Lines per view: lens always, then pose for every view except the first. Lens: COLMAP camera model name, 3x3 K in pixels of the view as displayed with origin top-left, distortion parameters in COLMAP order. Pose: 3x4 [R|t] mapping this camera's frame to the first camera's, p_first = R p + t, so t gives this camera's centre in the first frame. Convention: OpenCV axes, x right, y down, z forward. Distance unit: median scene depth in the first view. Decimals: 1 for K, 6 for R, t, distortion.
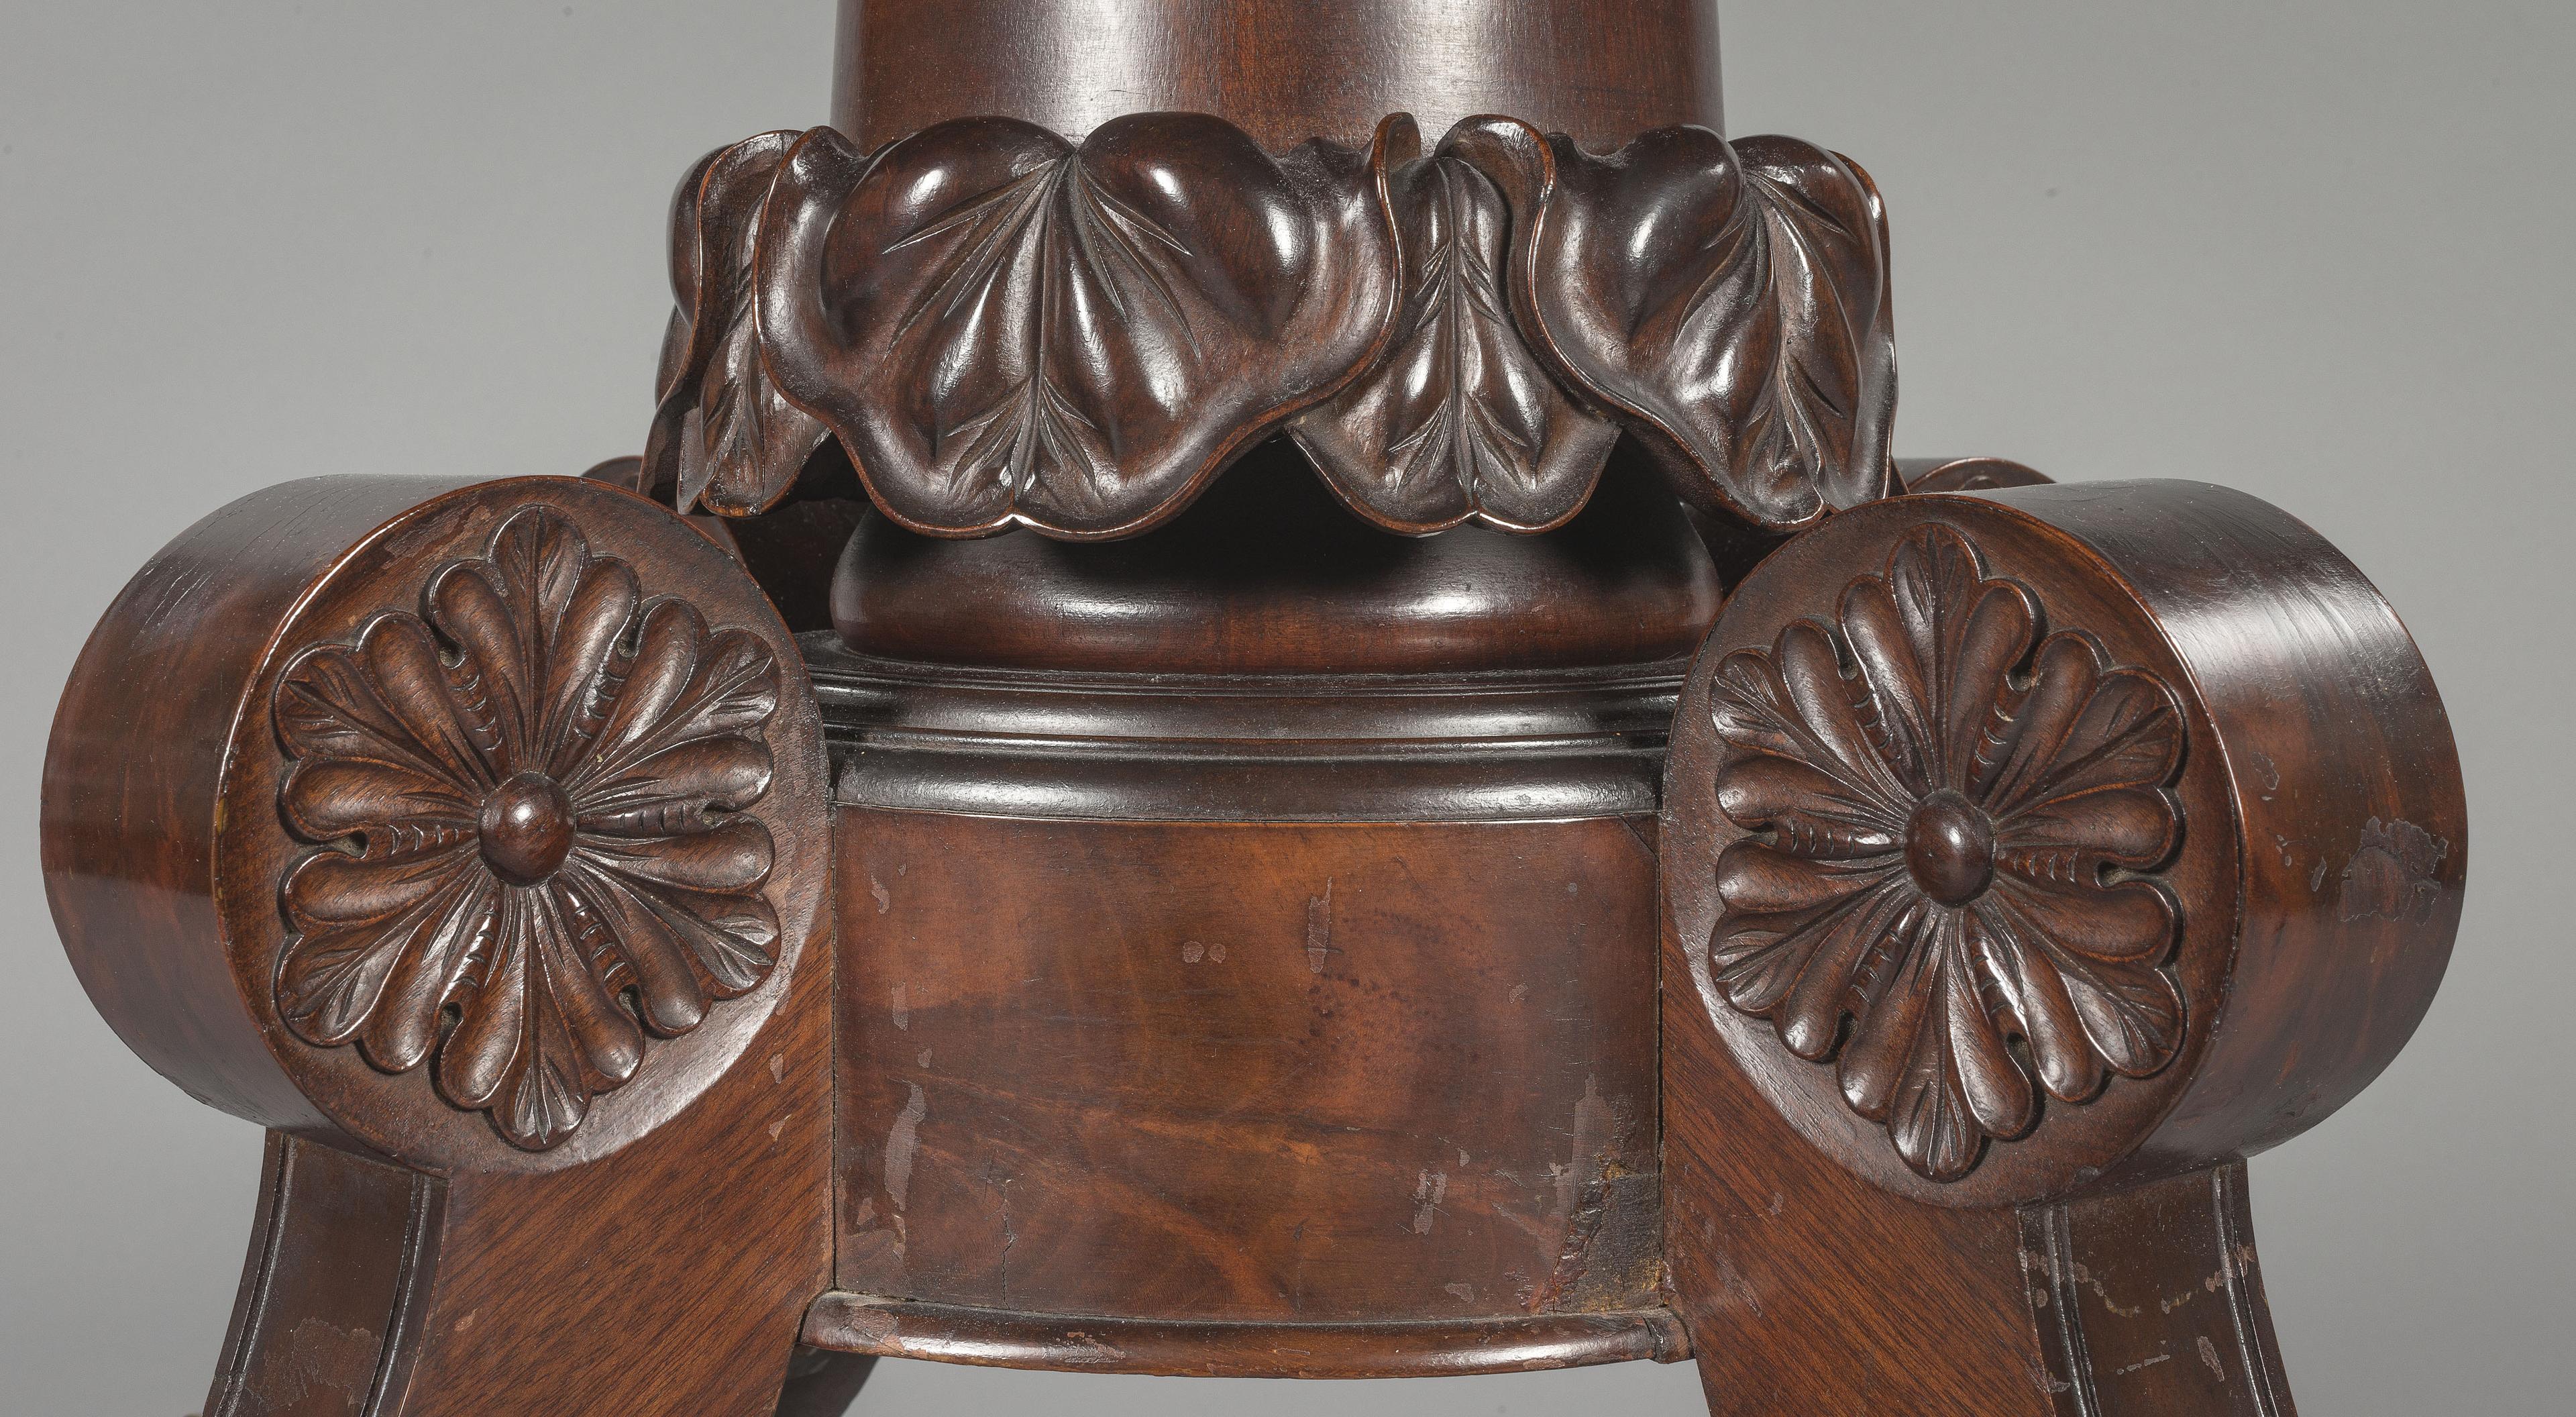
lens RADIAL K [[3771.6, 0, 1241.0], [0, 3771.6, 700.8], [0, 0, 1]] dist [0.010272, -0.016965]
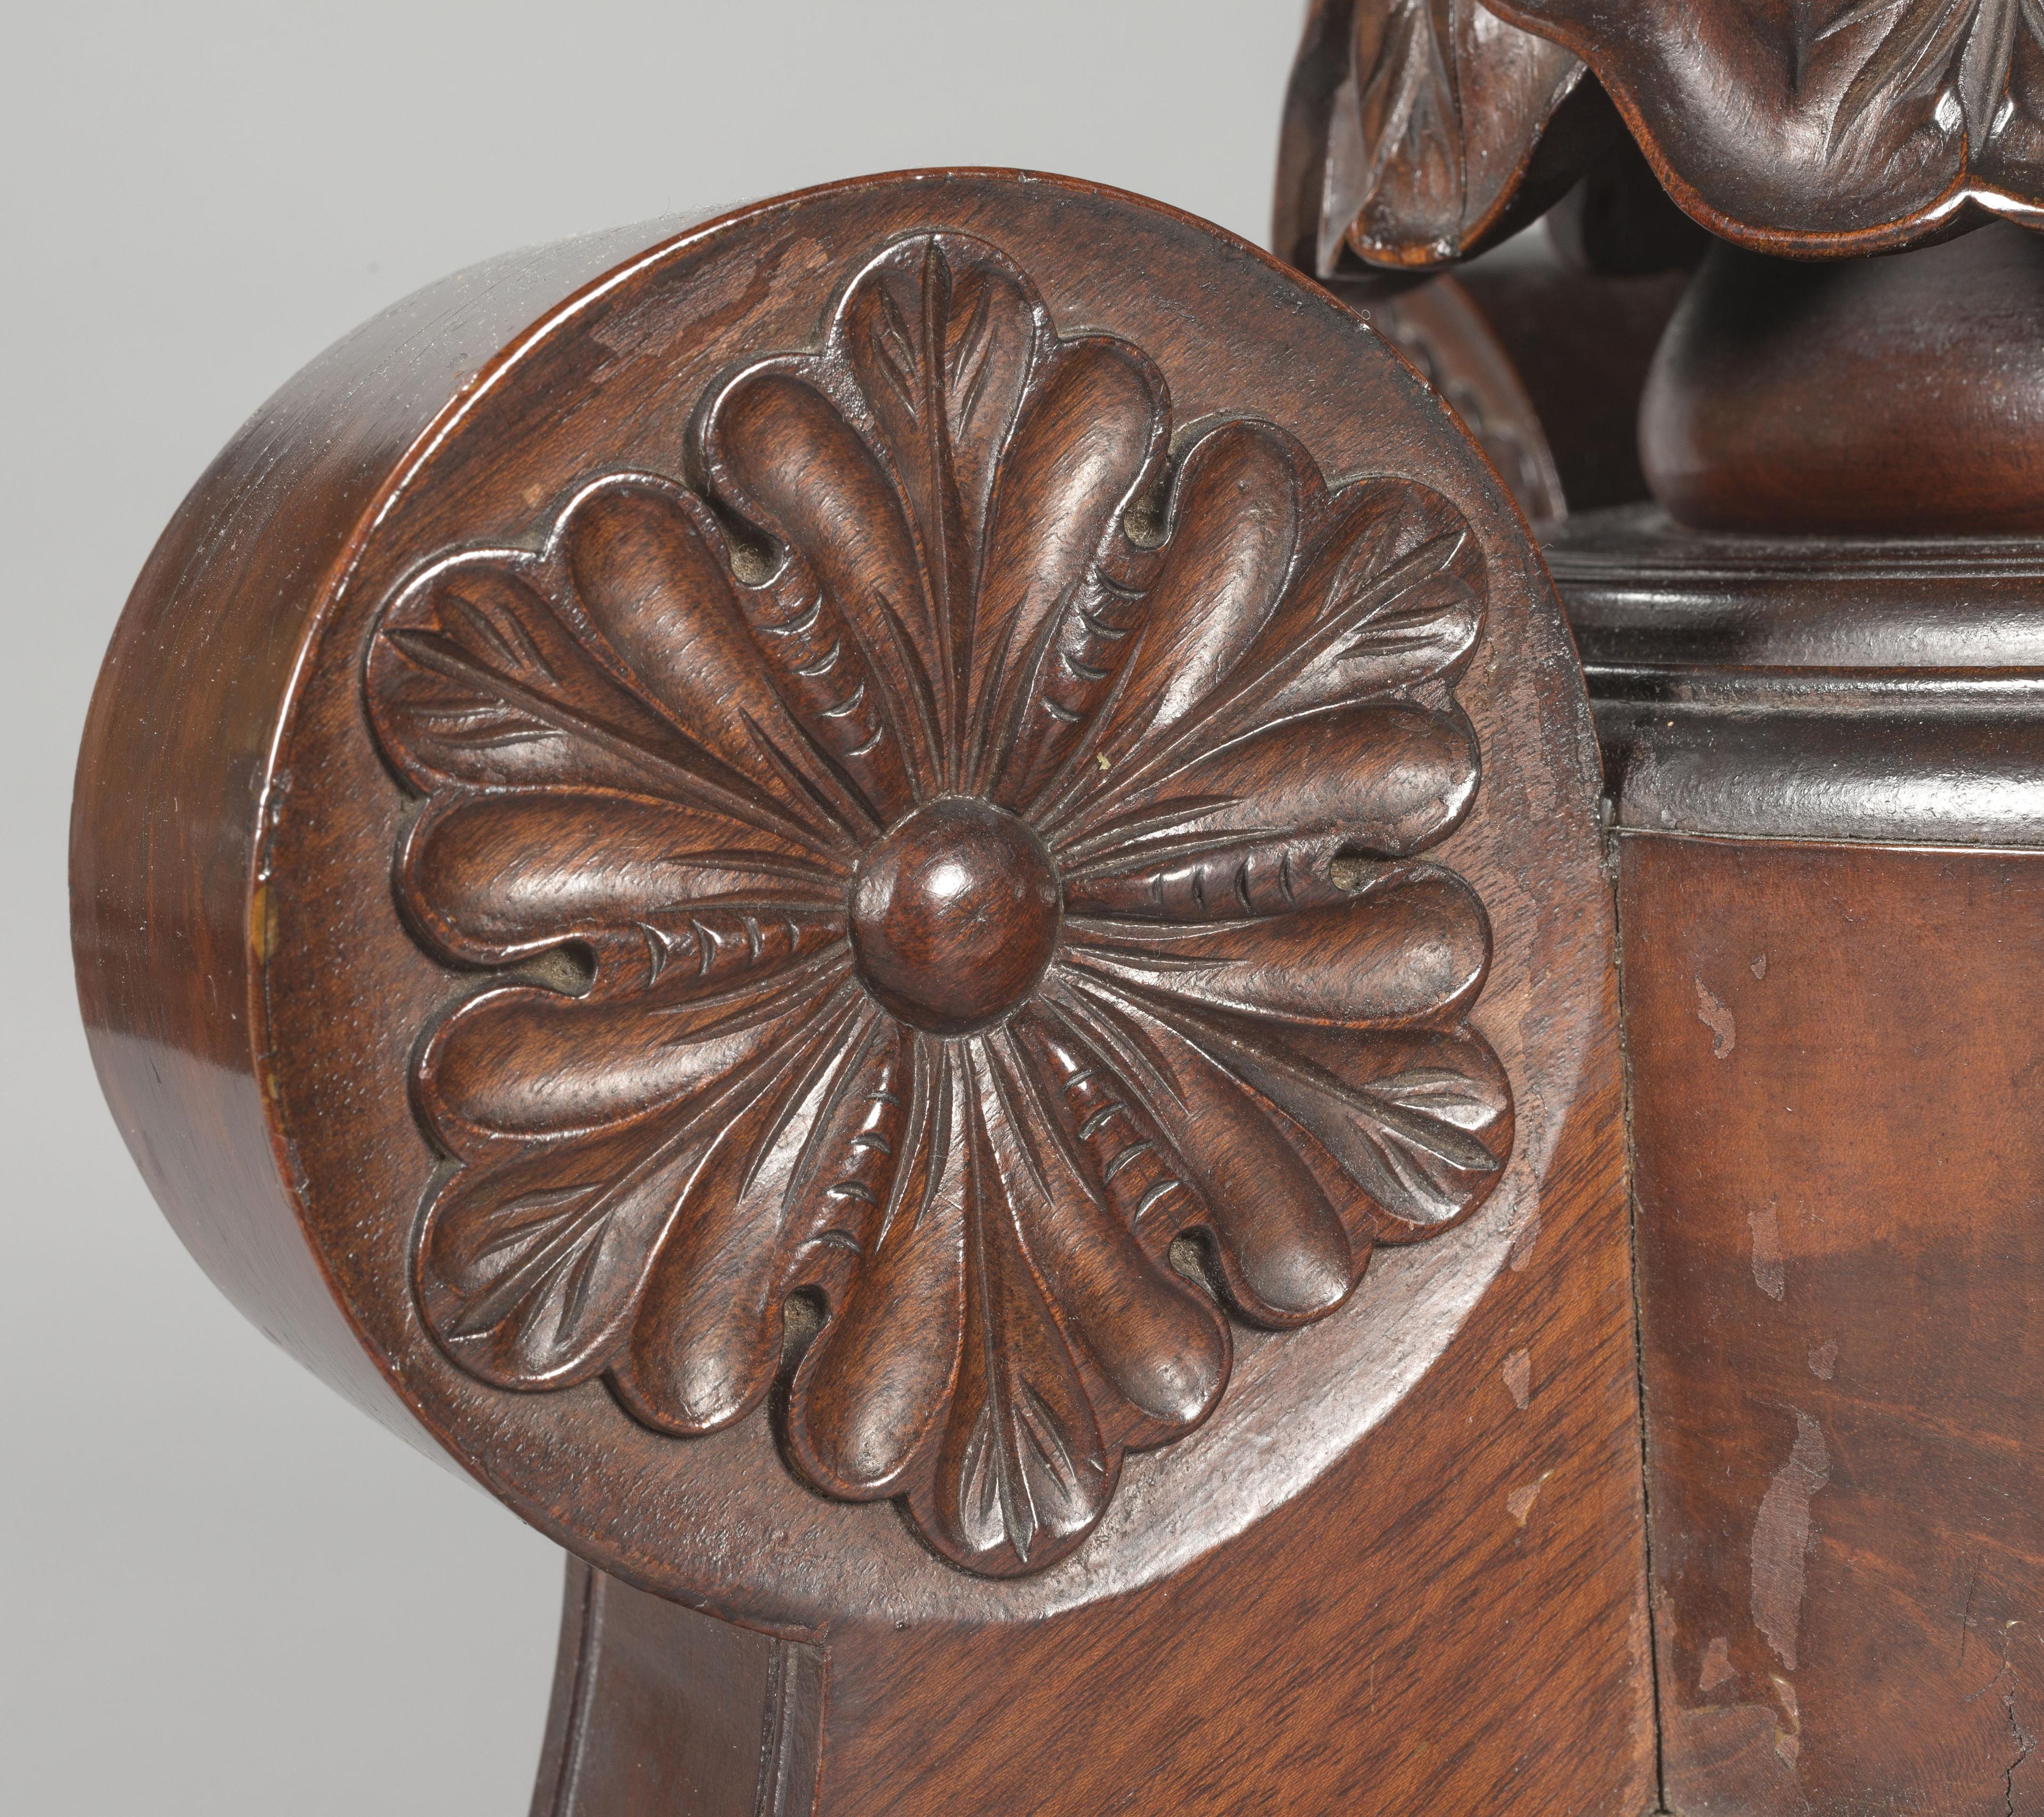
lens RADIAL K [[4196.5, 0, 1022.0], [0, 4196.5, 908.5], [0, 0, 1]] dist [-0.015814, 0.126802]
pose [[0.954516, -0.032321, -0.296404, -0.022134], [0.049781, 0.997429, 0.051547, 0.005799], [0.293976, -0.063958, 0.953671, 0.480539]]
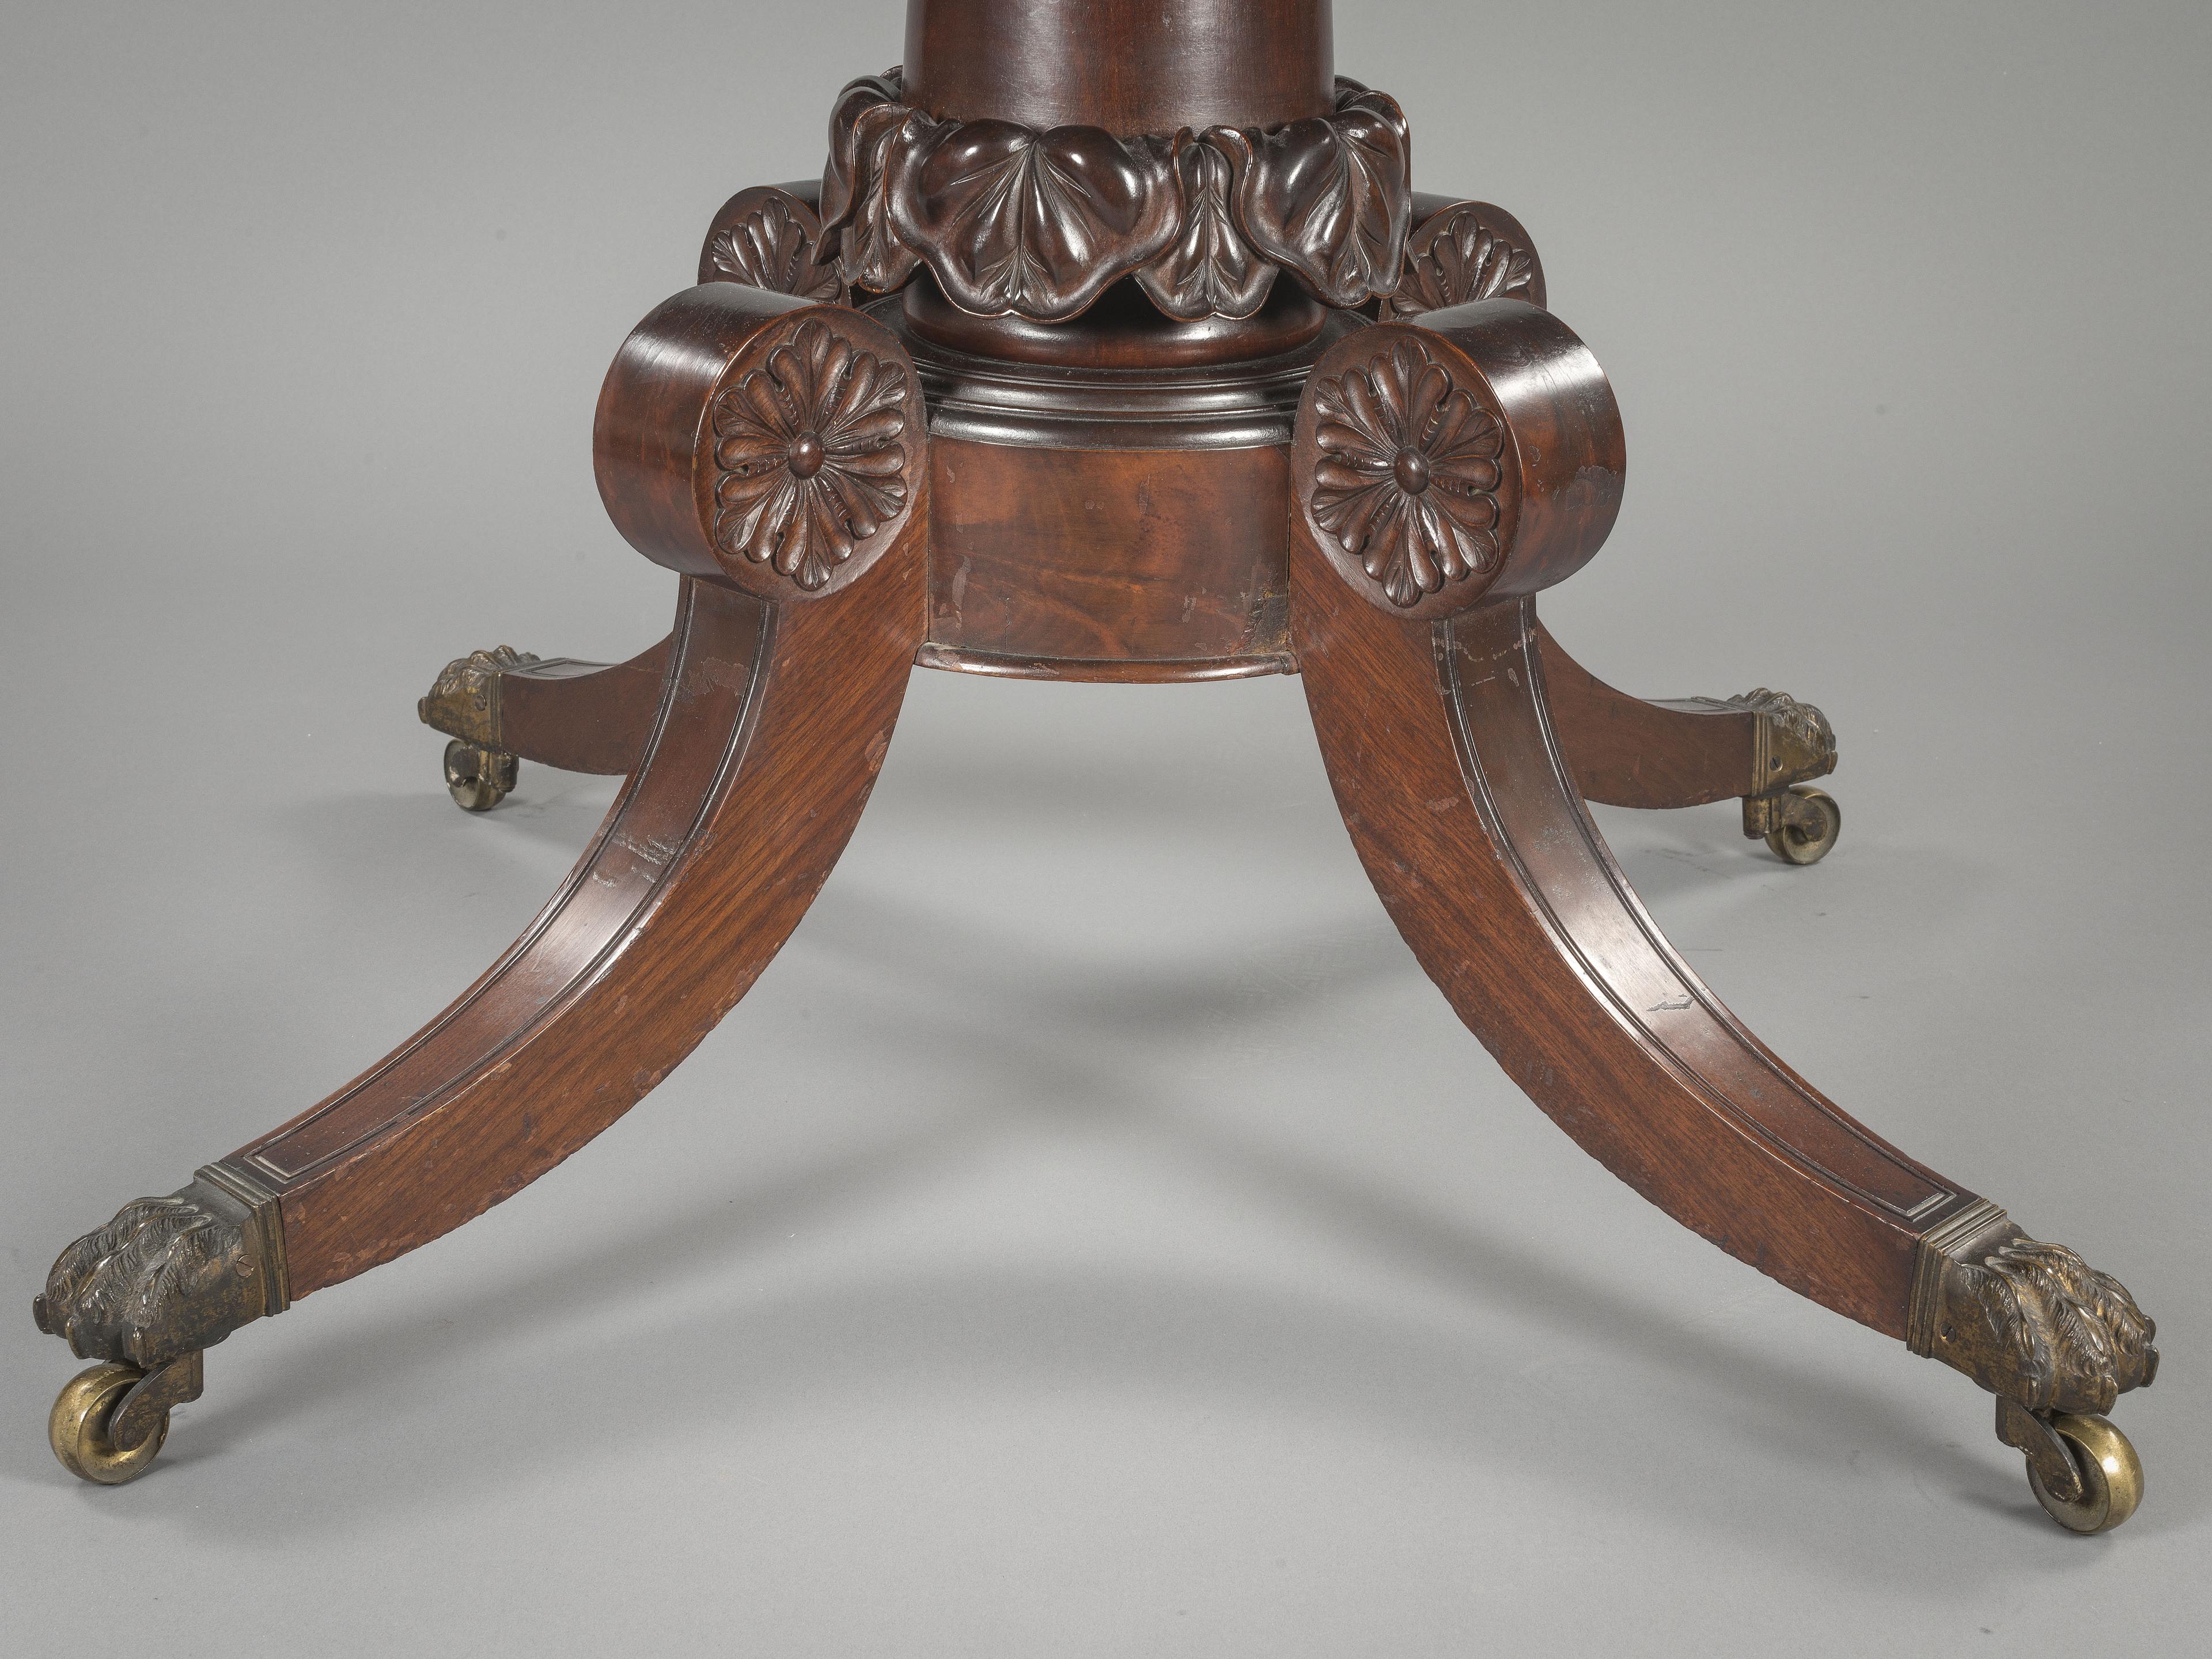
lens RADIAL K [[3175.7, 0, 1106.0], [0, 3175.7, 829.5], [0, 0, 1]] dist [0.013853, 0.005382]
pose [[0.998984, -0.000910, 0.045063, -0.090956], [-0.011405, 0.962156, 0.272260, -0.273322], [-0.043606, -0.272497, 0.961168, -0.935132]]
